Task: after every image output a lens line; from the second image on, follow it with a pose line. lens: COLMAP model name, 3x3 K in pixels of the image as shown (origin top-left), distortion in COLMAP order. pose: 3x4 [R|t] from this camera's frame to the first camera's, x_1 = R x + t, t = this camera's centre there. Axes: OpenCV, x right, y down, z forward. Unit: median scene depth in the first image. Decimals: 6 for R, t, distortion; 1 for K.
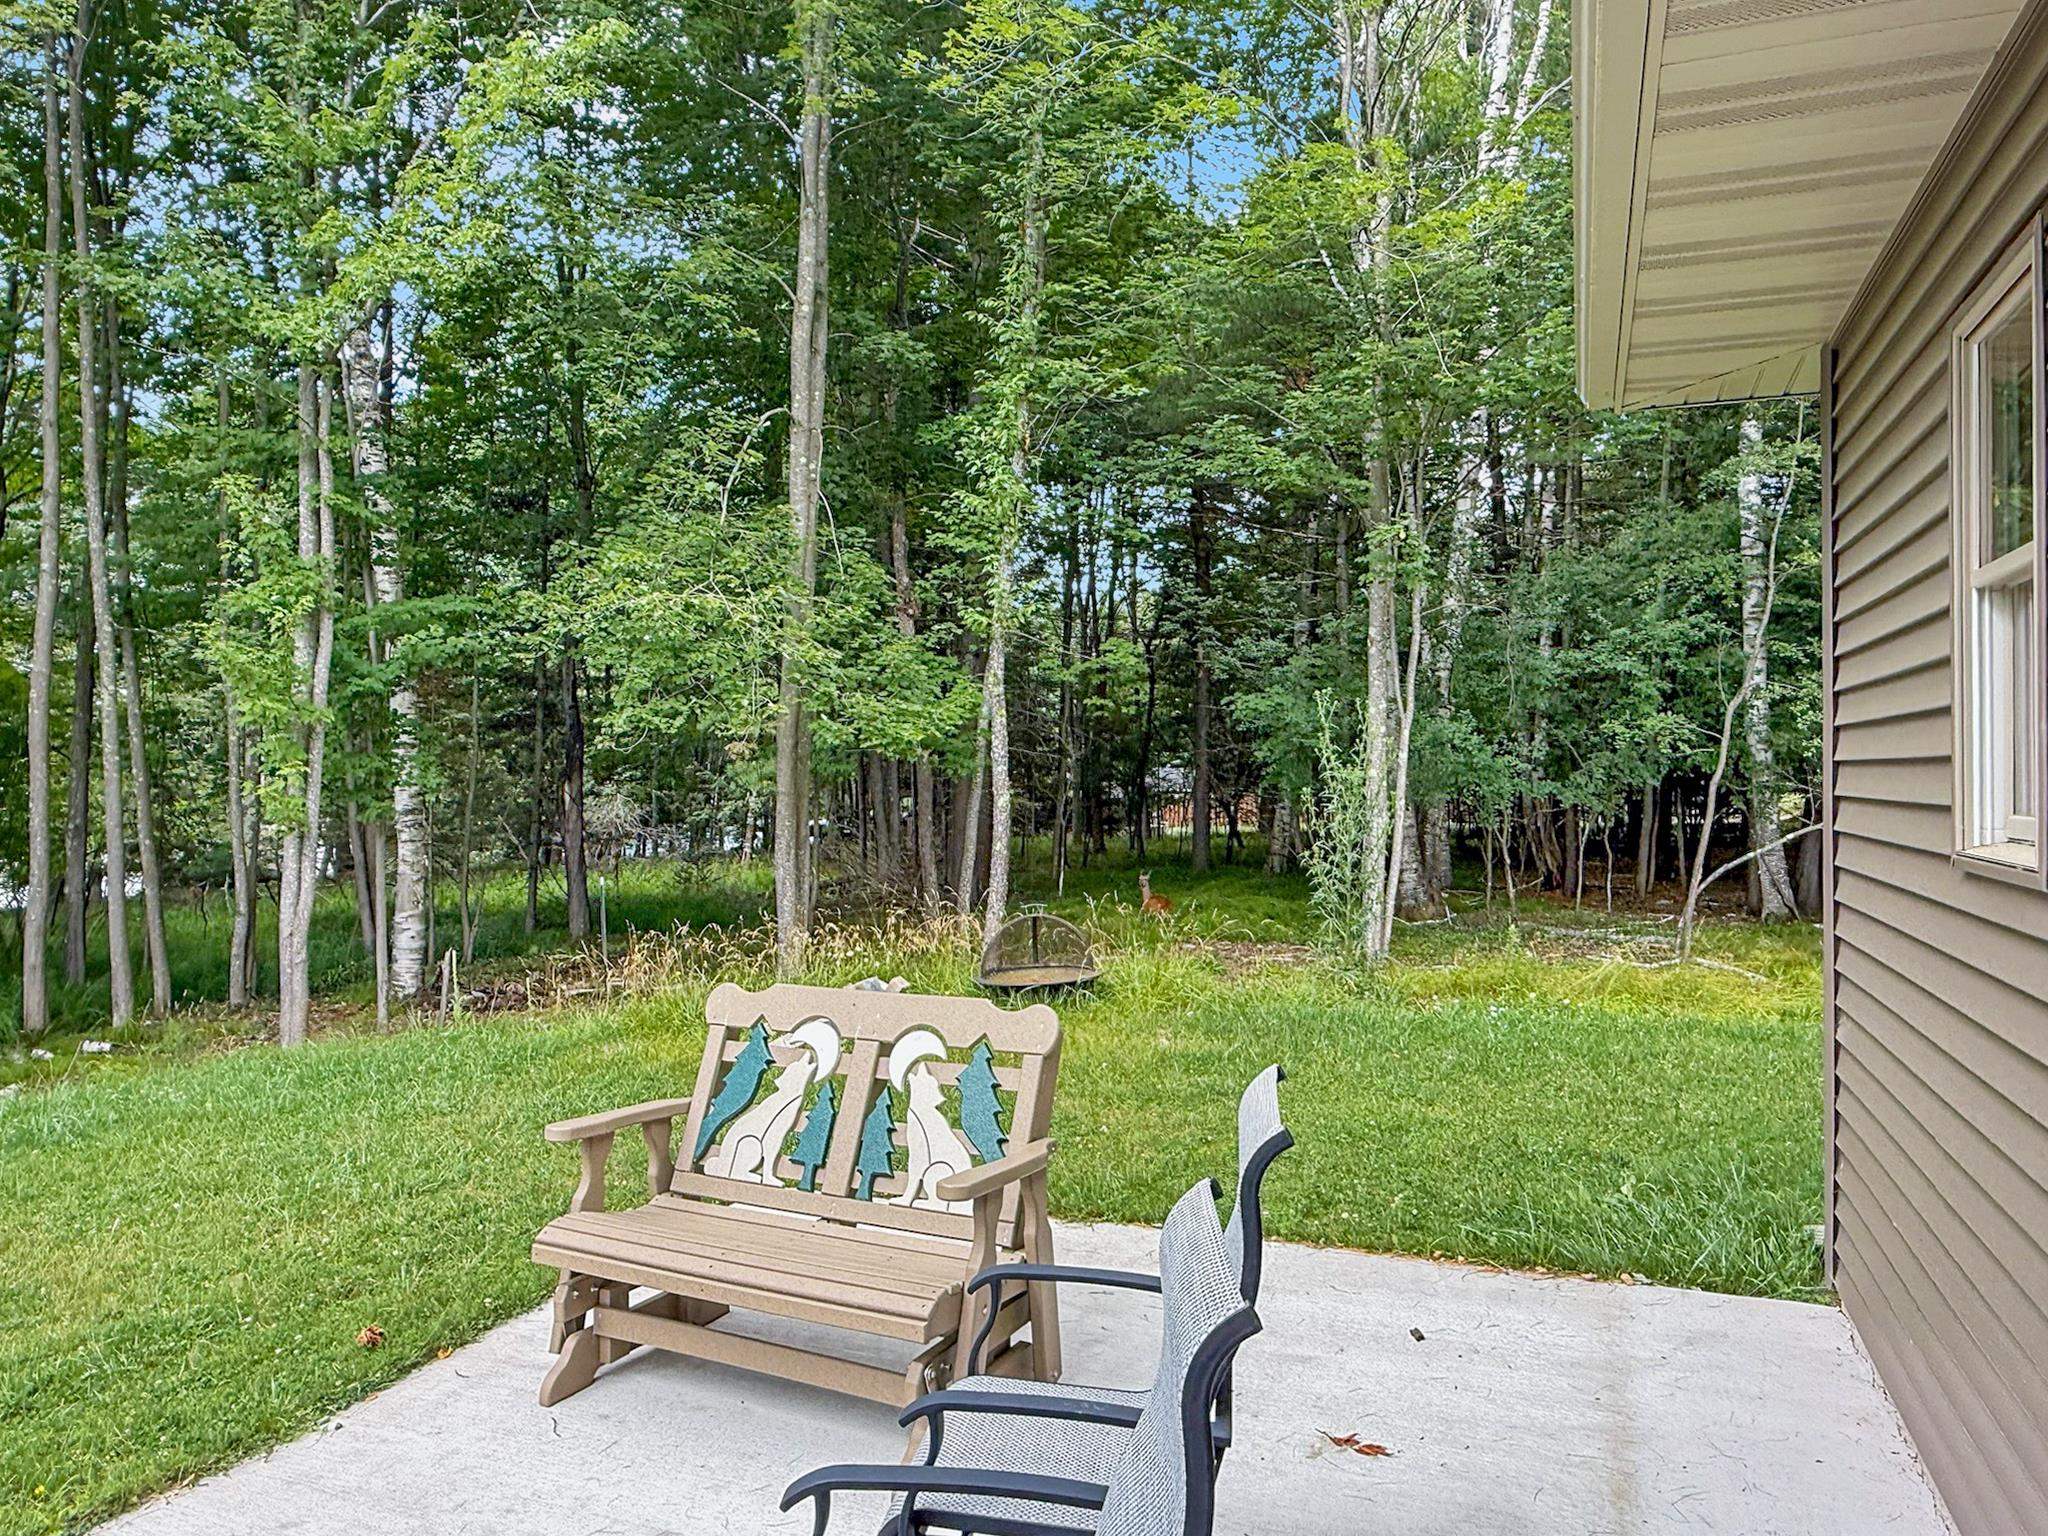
lens RADIAL K [[1380.6, 0, 1016.5], [0, 1380.6, 750.7], [0, 0, 1]] dist [0.004561, -0.000621]
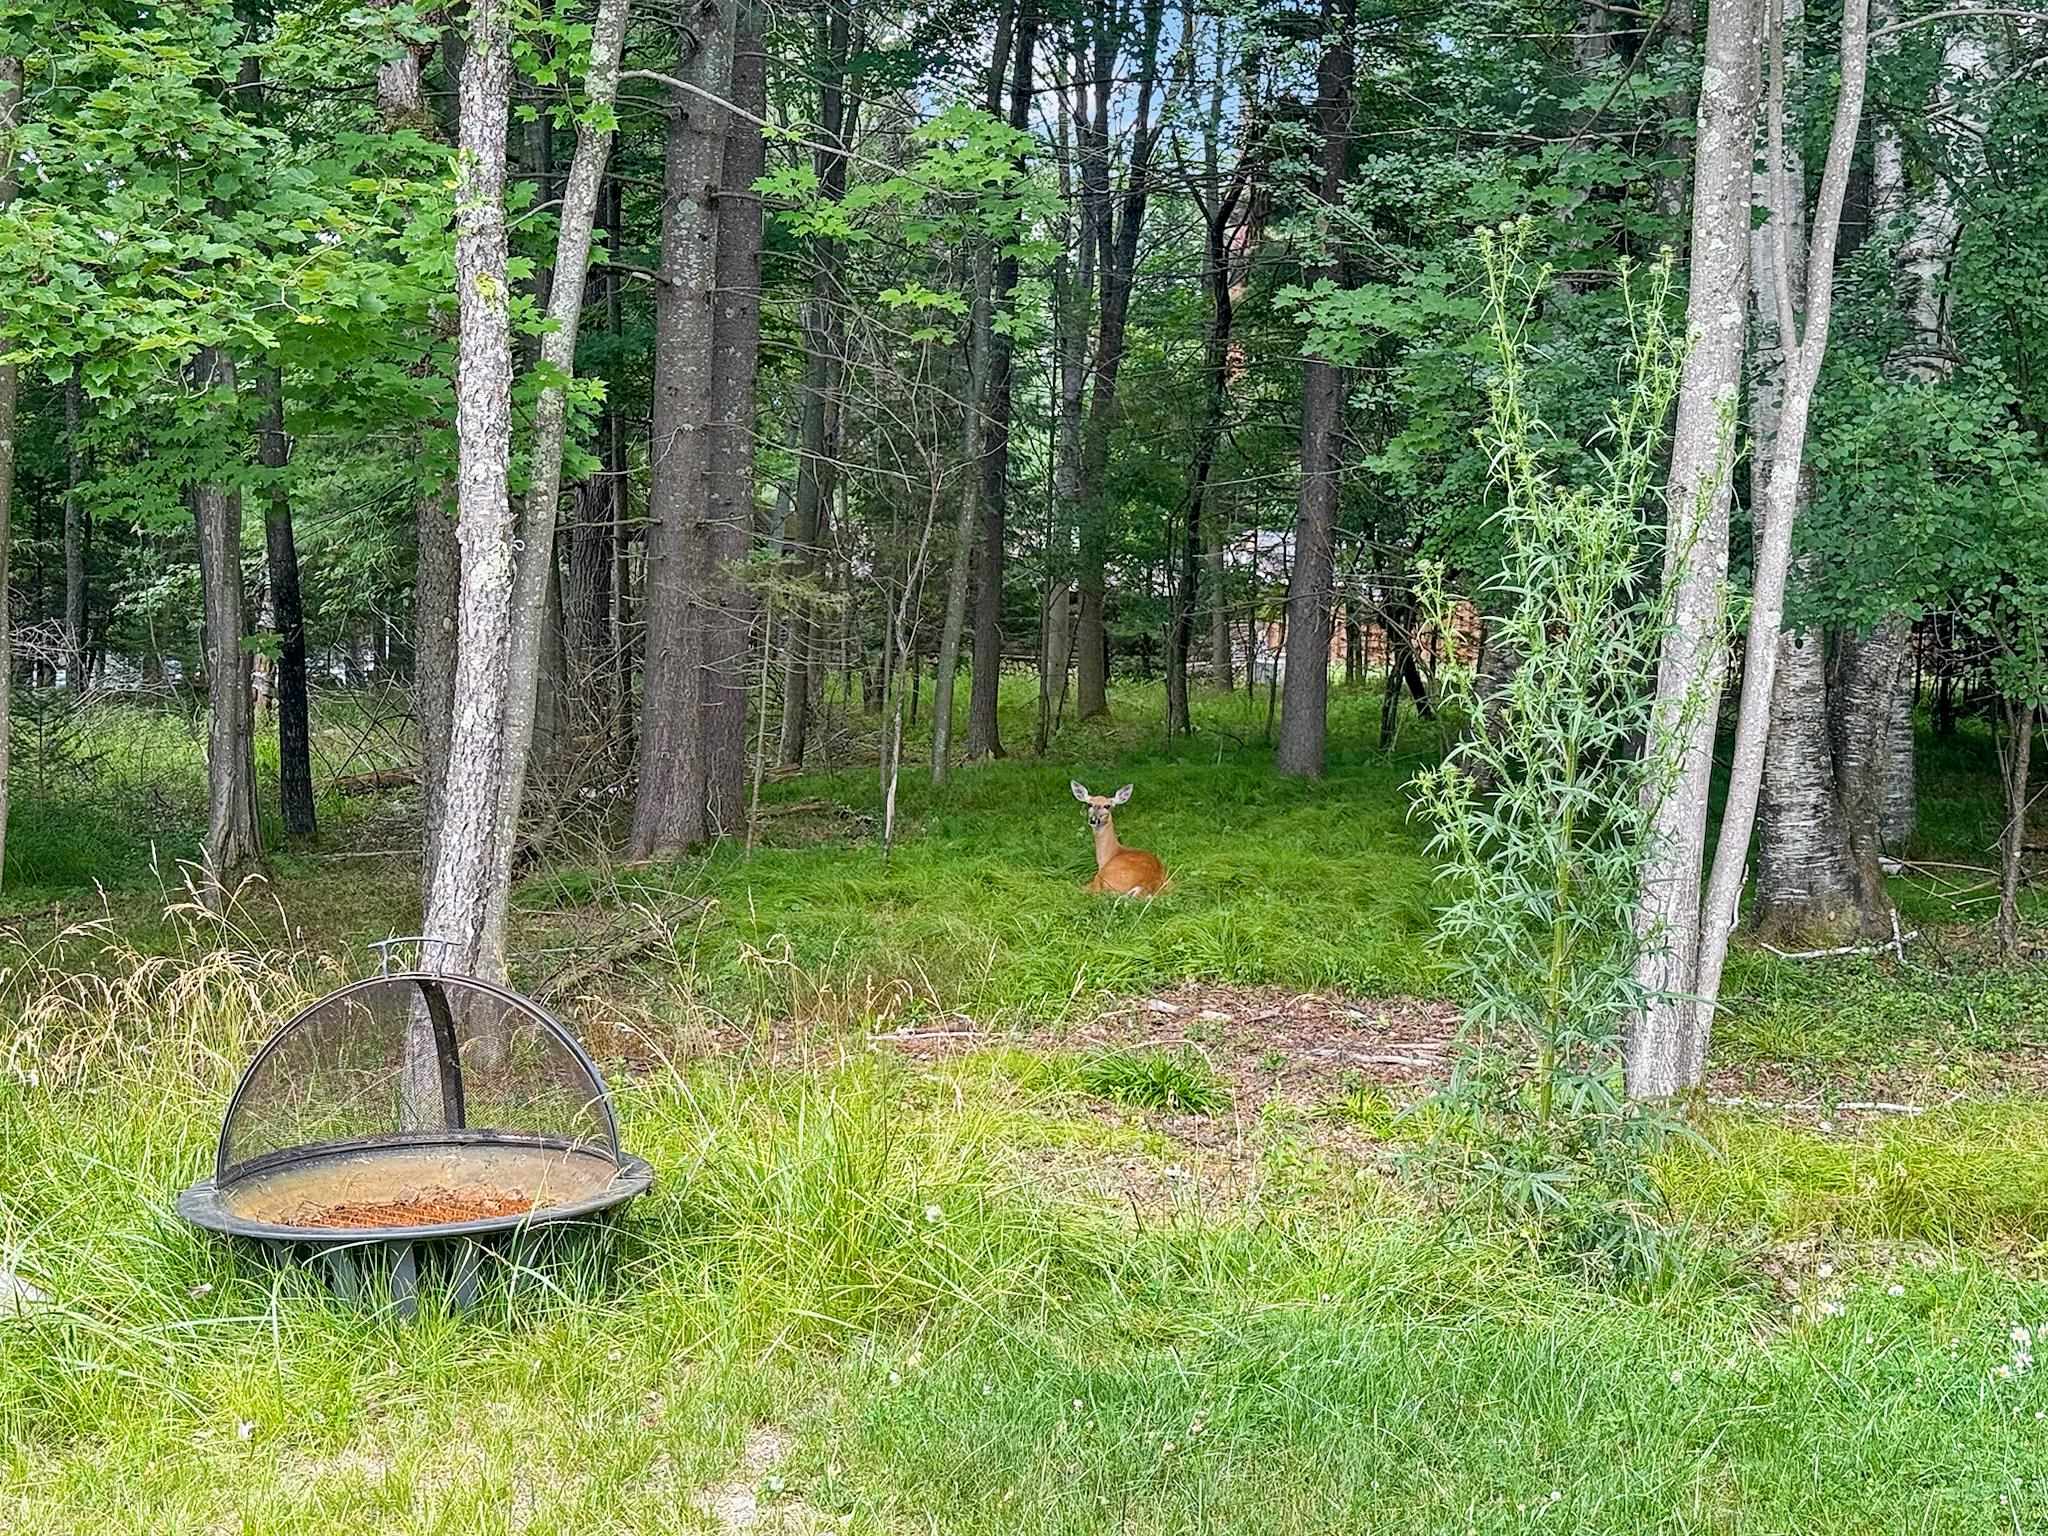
lens RADIAL K [[2875.2, 0, 1026.6], [0, 2875.2, 776.4], [0, 0, 1]] dist [0.046008, 0.000000]
pose [[0.999421, 0.033753, 0.004215, 0.105613], [-0.034005, 0.994413, 0.099933, 0.012635], [-0.000818, -0.100018, 0.994985, 0.331835]]
